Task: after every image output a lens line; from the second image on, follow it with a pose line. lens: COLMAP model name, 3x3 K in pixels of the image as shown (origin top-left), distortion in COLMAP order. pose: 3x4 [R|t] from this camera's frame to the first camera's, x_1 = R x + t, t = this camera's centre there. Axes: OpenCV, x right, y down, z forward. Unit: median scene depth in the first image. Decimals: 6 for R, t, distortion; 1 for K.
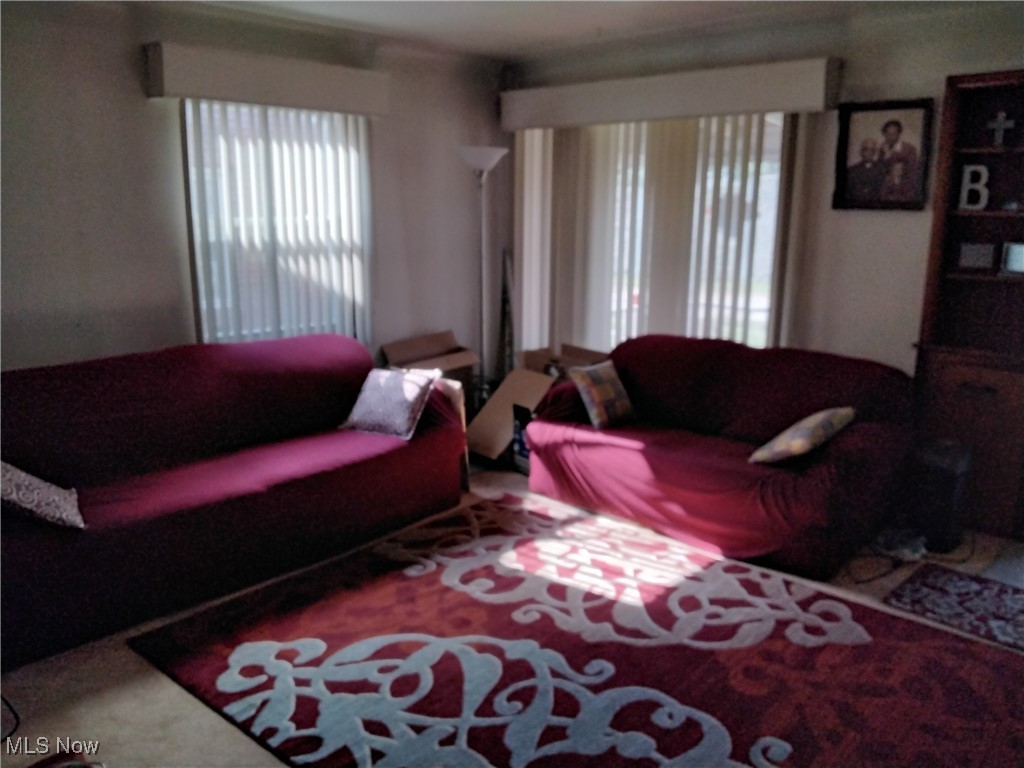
lens RADIAL K [[836.5, 0, 521.9], [0, 836.5, 381.6], [0, 0, 1]] dist [-0.029966, -0.076302]
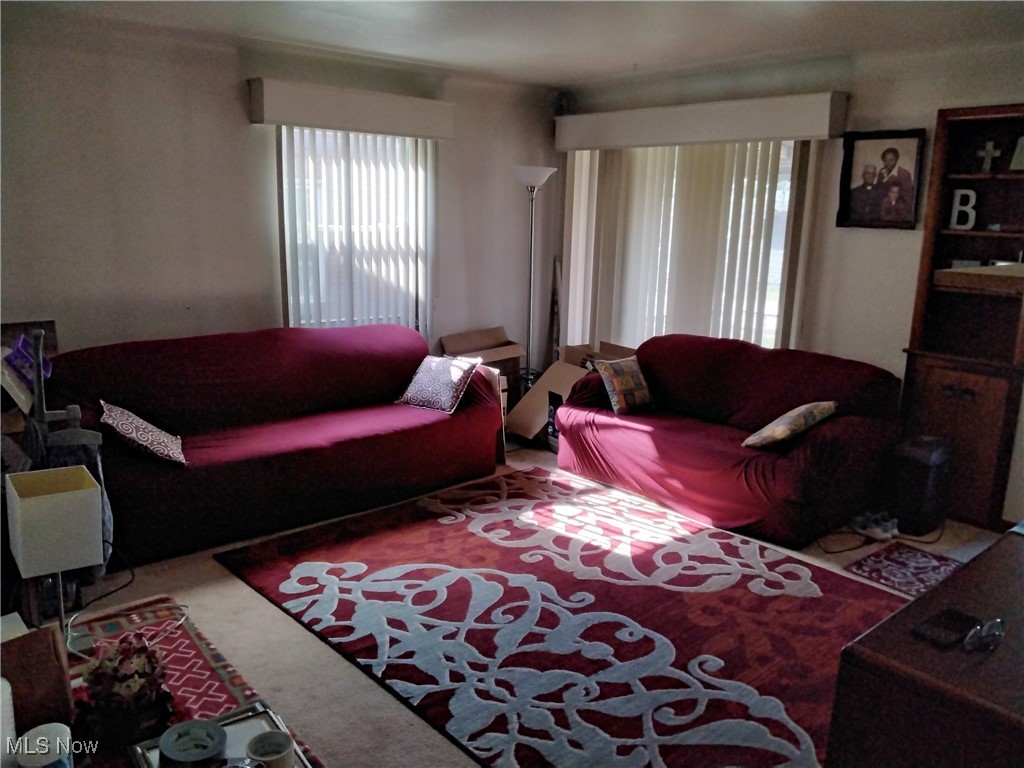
lens RADIAL K [[836.5, 0, 517.9], [0, 836.5, 379.3], [0, 0, 1]] dist [-0.029966, -0.076302]
pose [[0.993051, 0.038654, -0.111158, 0.093880], [-0.040046, 0.999145, -0.010317, 0.030297], [0.110664, 0.014697, 0.993749, -0.179841]]
